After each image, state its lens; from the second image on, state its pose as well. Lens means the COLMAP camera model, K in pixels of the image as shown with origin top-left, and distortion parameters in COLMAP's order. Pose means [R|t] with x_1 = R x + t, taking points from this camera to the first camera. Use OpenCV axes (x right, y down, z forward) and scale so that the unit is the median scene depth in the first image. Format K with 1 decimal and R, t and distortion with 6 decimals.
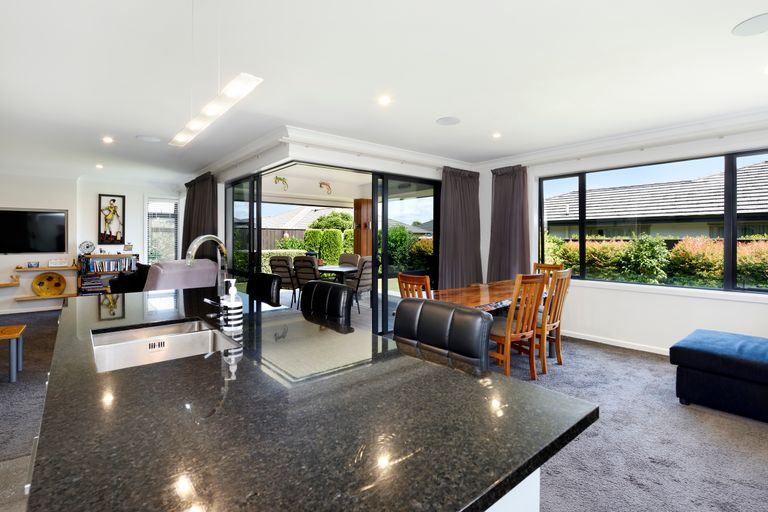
lens RADIAL K [[376.0, 0, 415.1], [0, 376.0, 248.2], [0, 0, 1]] dist [-0.023810, -0.000928]
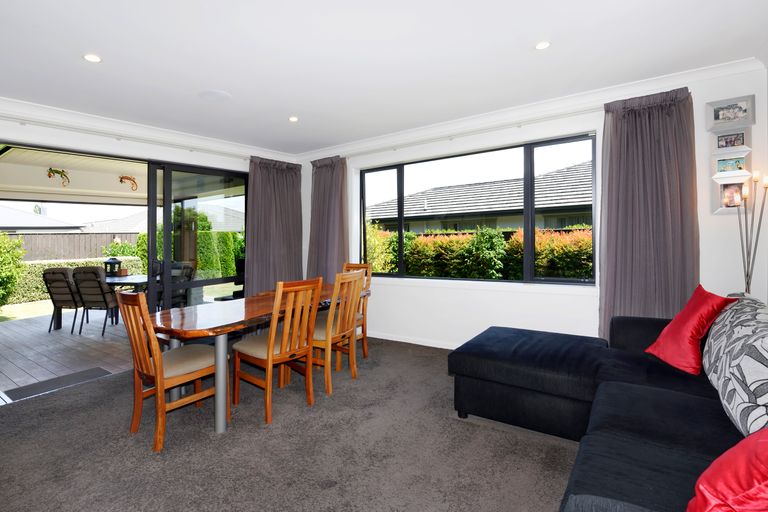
lens RADIAL K [[373.0, 0, 384.0], [0, 373.0, 256.0], [0, 0, 1]] dist [-0.012480, -0.000033]
pose [[0.970773, -0.046138, 0.235521, 0.145632], [0.039801, 0.998708, 0.031595, -0.001510], [-0.236674, -0.021298, 0.971356, 0.073875]]
